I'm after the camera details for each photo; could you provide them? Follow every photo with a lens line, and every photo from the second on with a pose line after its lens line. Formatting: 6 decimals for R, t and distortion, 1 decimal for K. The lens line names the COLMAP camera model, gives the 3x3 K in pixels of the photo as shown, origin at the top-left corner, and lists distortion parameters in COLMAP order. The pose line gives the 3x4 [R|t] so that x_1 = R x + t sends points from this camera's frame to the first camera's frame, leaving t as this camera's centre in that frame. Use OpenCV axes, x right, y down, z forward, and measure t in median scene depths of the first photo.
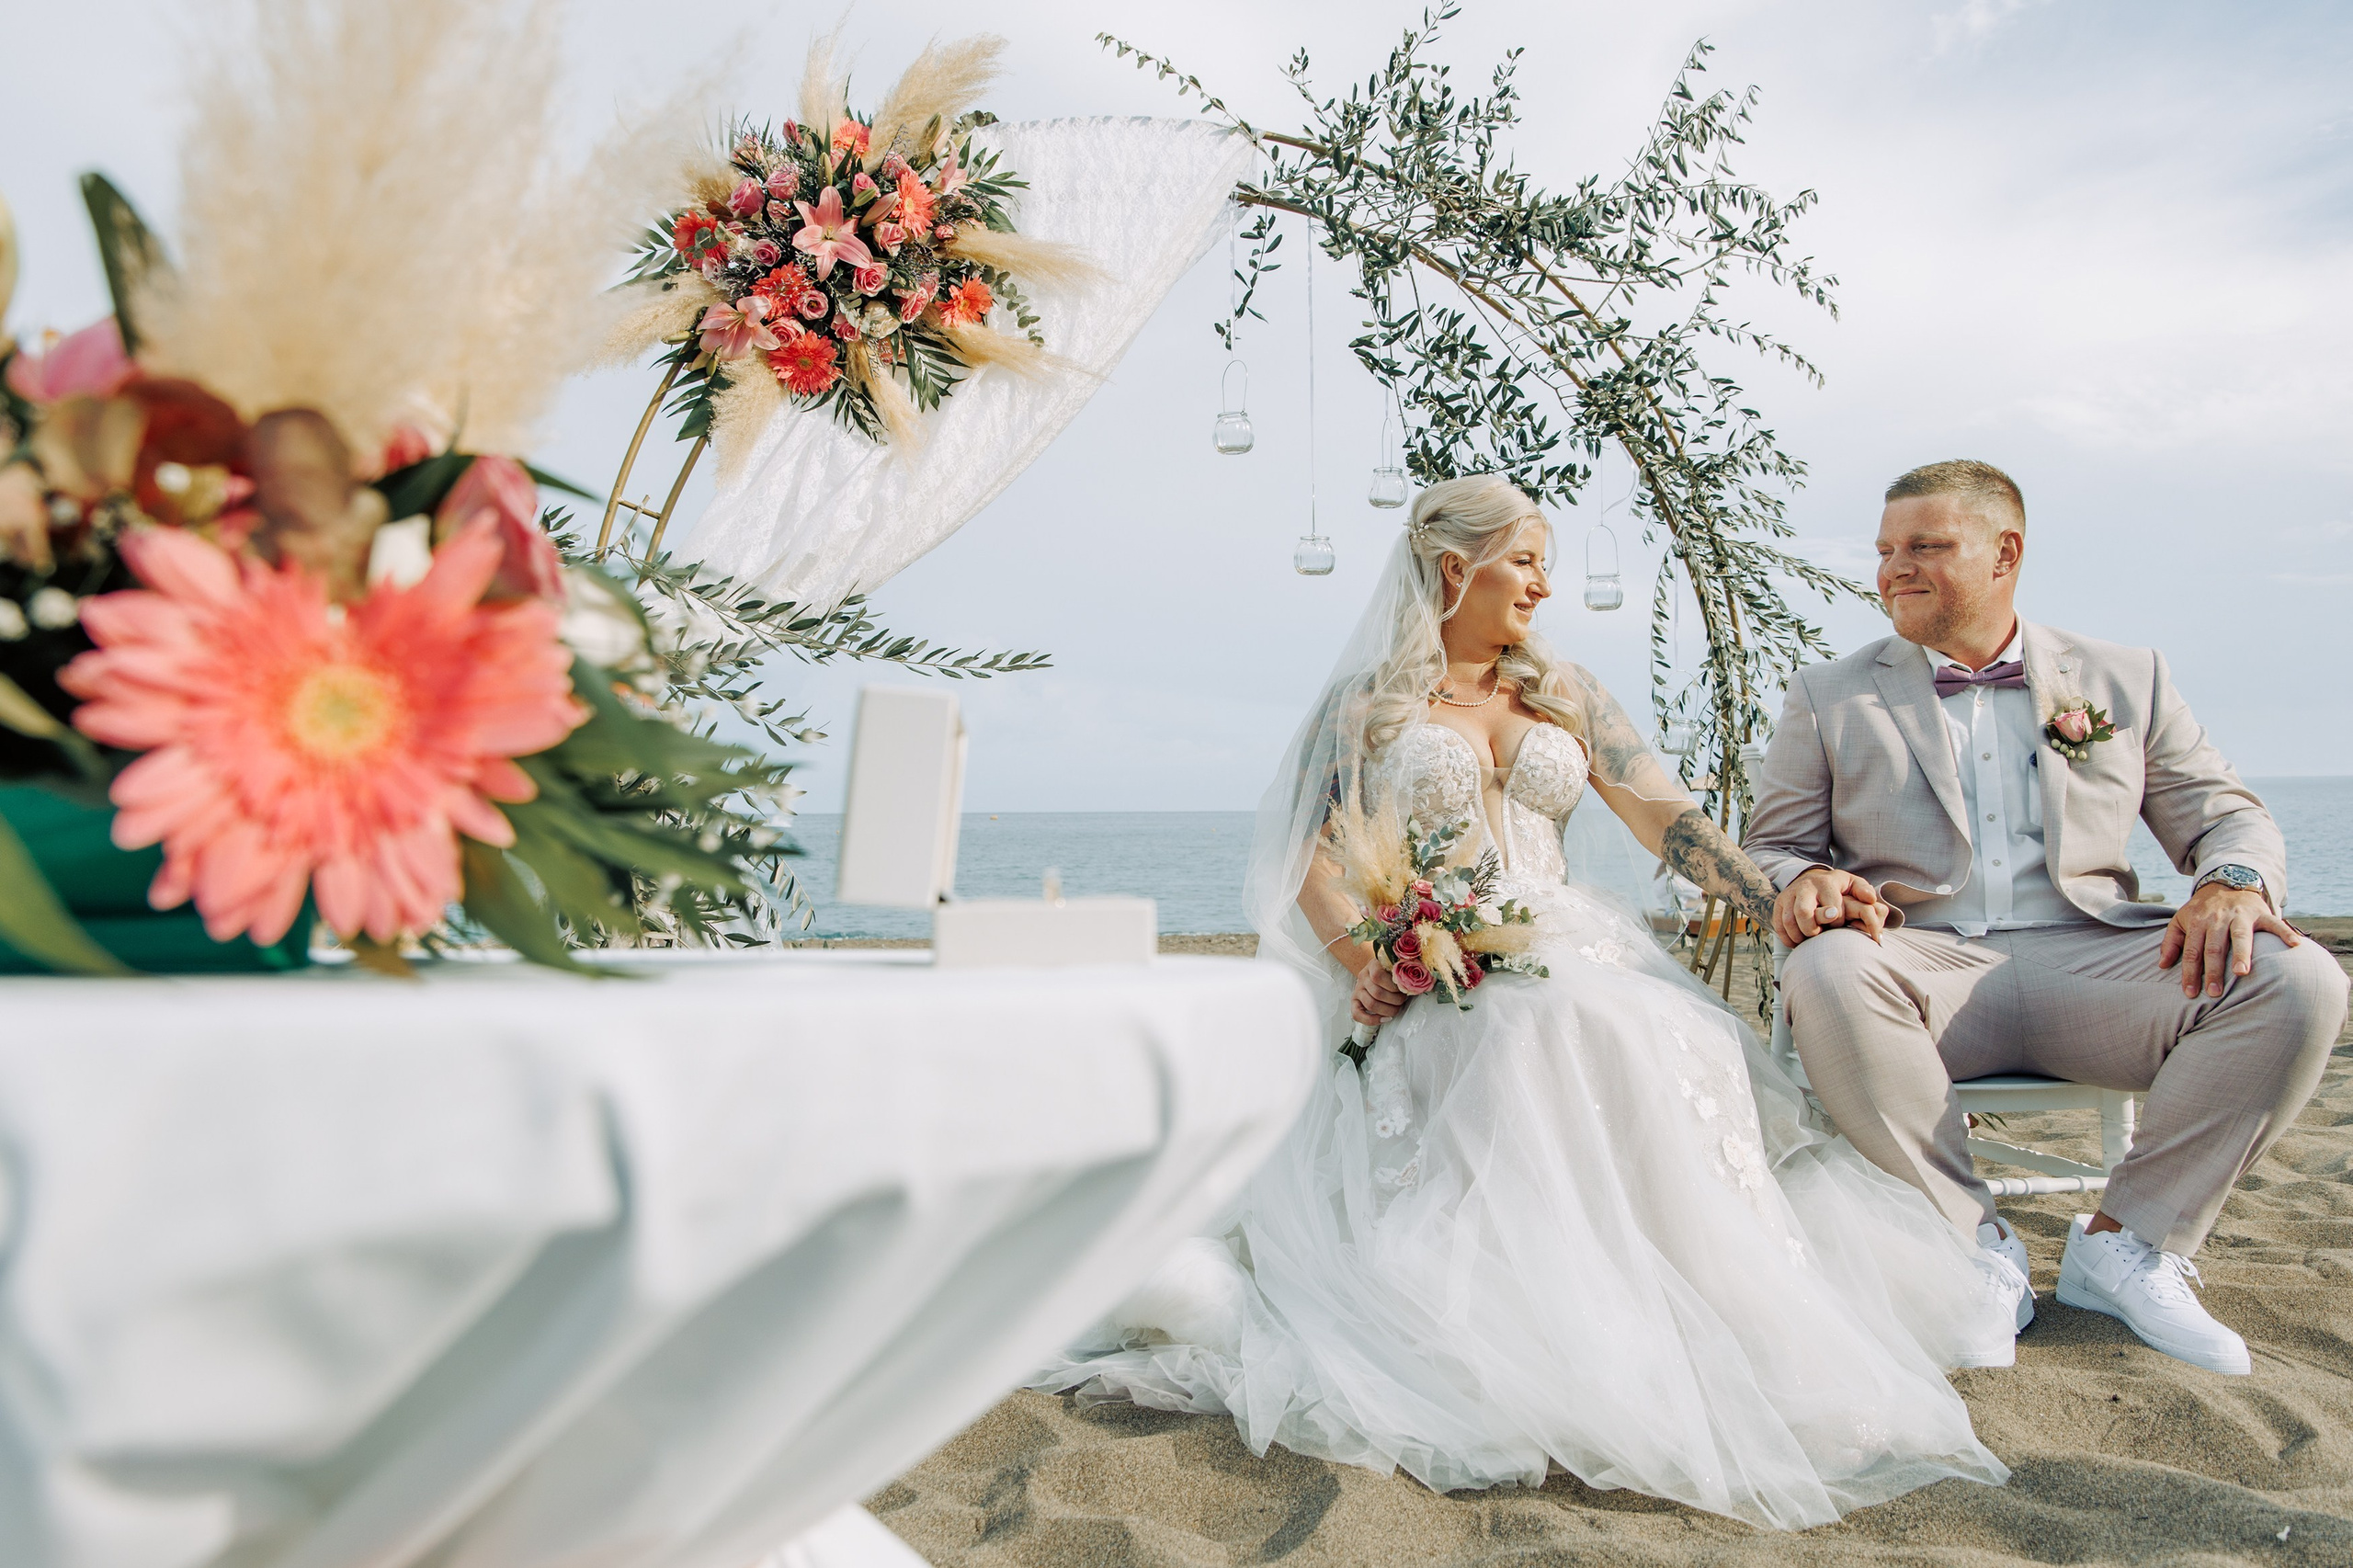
lens RADIAL K [[1710.8, 0, 1176.5], [0, 1710.8, 784.0], [0, 0, 1]] dist [0.040483, -0.000230]
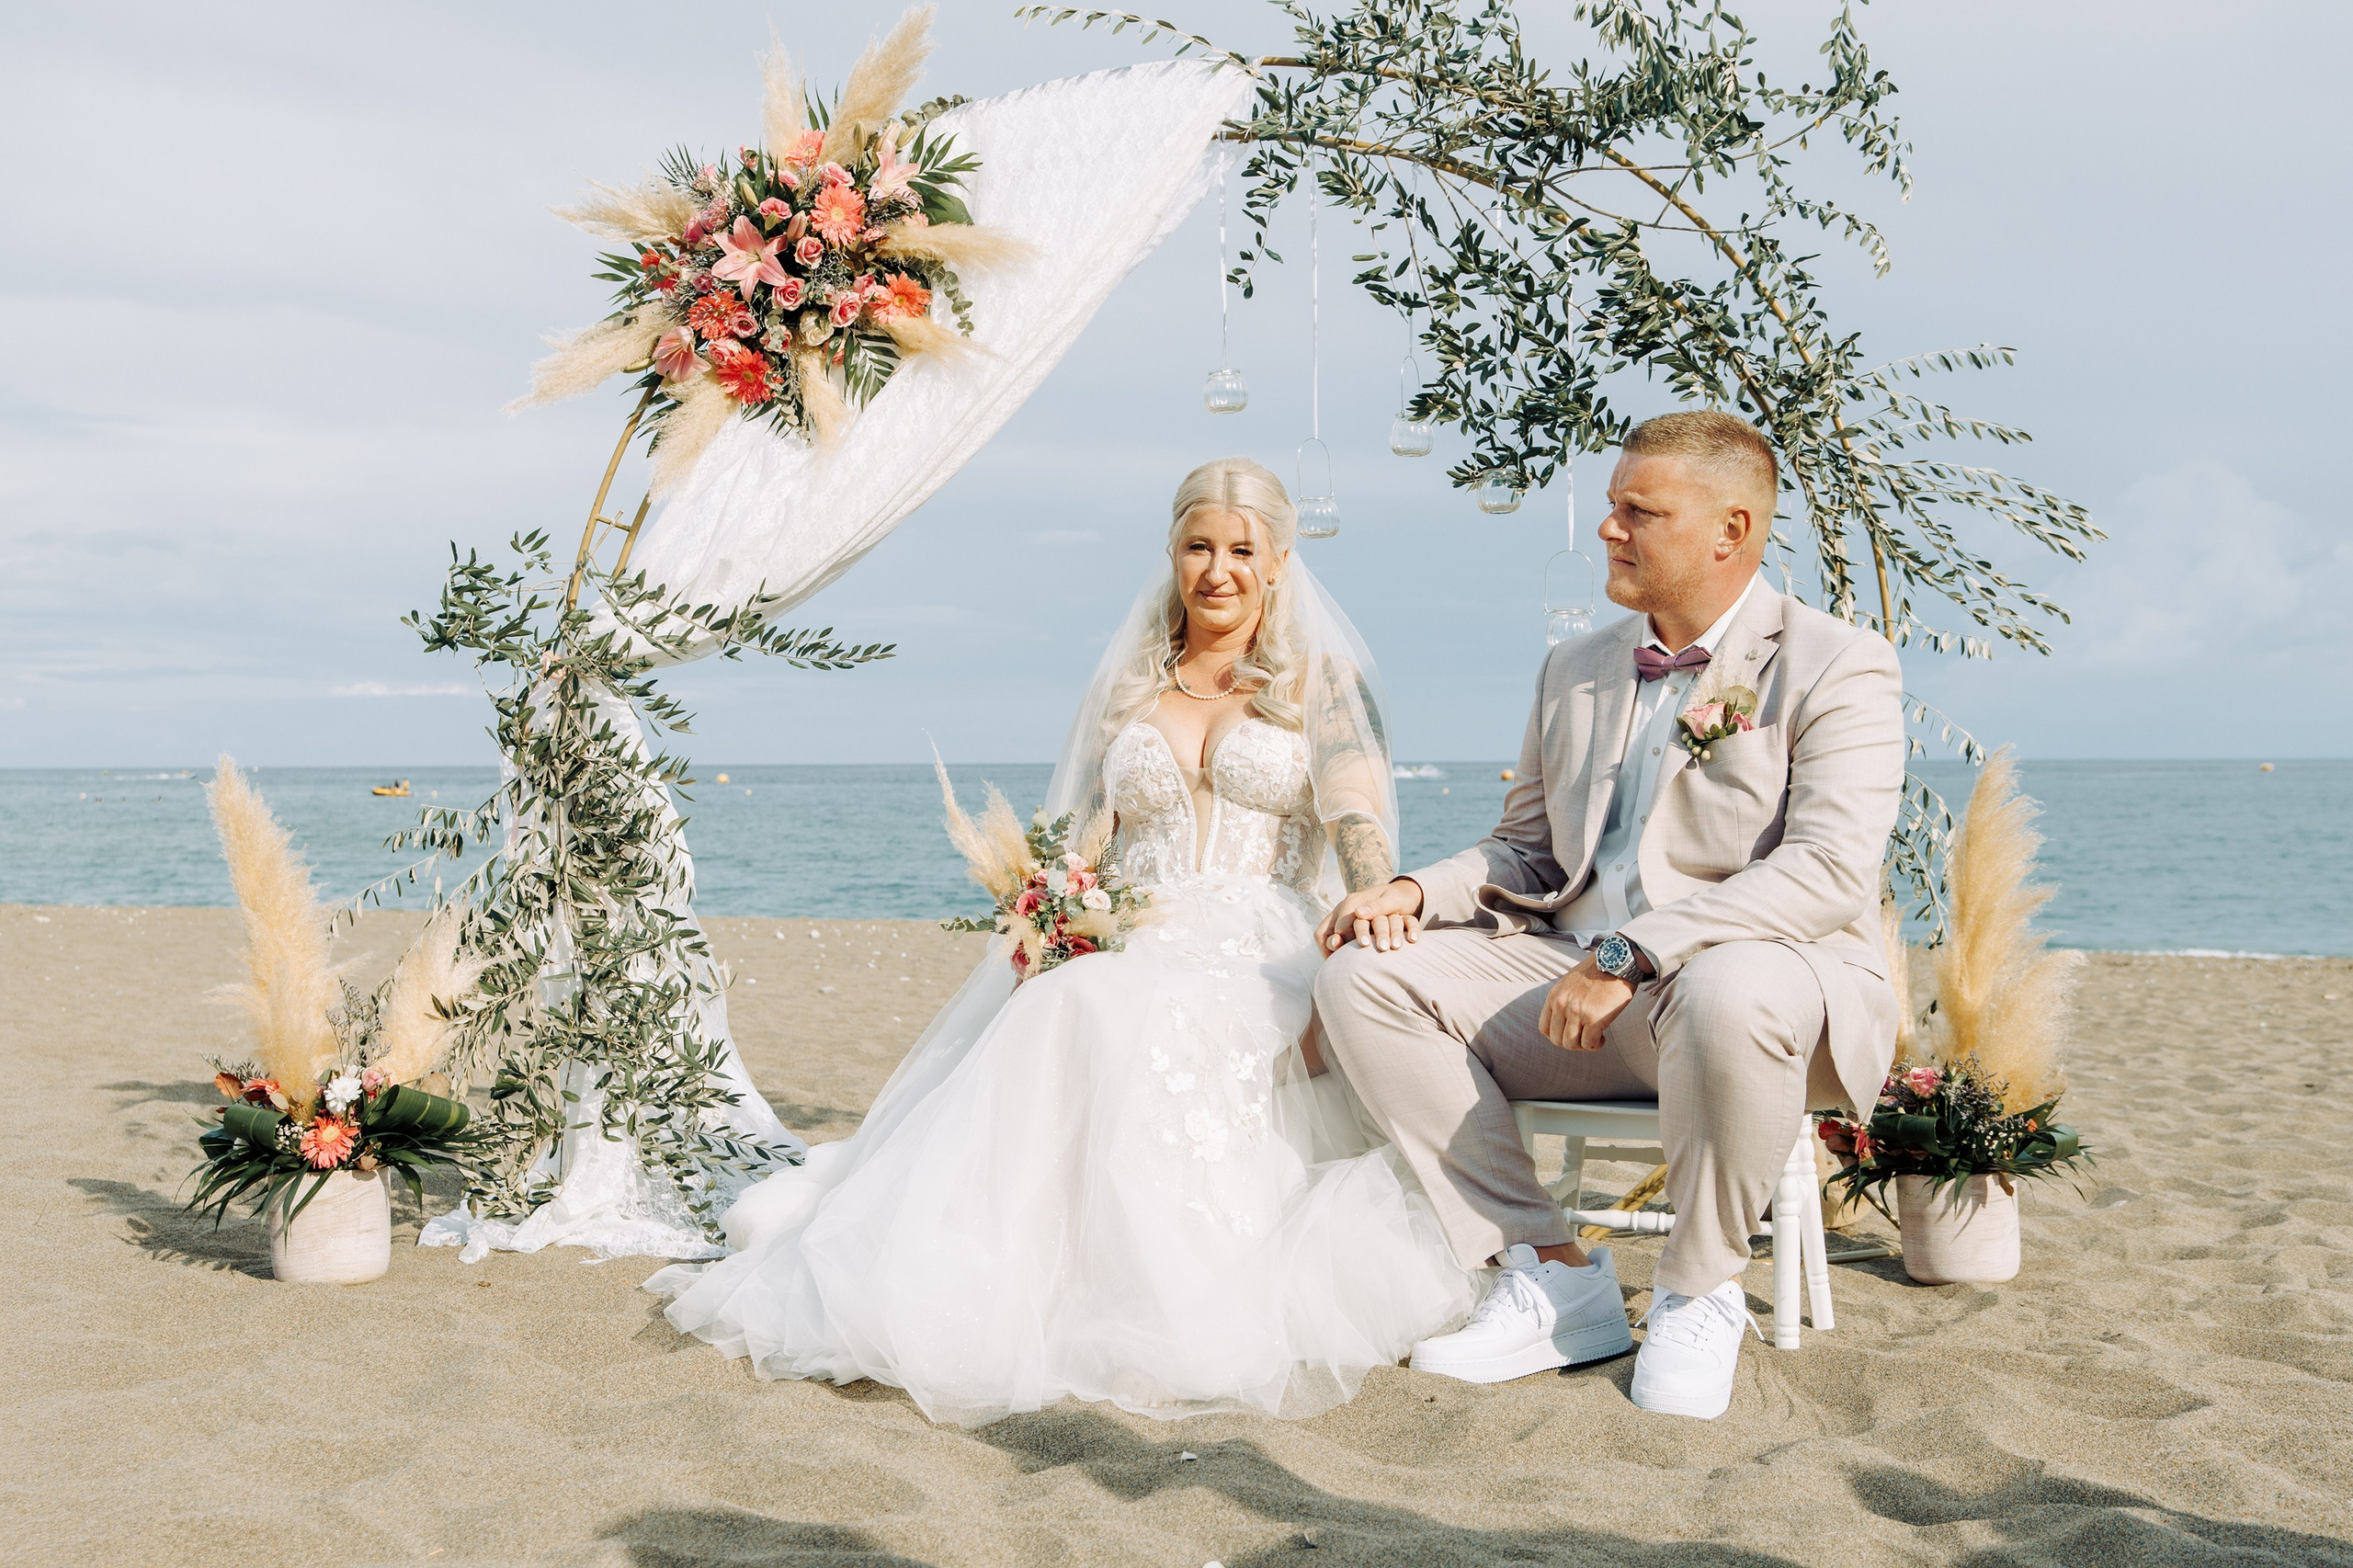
lens RADIAL K [[2549.9, 0, 1176.5], [0, 2549.9, 784.0], [0, 0, 1]] dist [0.004473, 0.008320]
pose [[0.871774, 0.007416, -0.489852, 0.790445], [0.004452, 0.999724, 0.023059, -0.027199], [0.489888, -0.022283, 0.871501, -0.253229]]
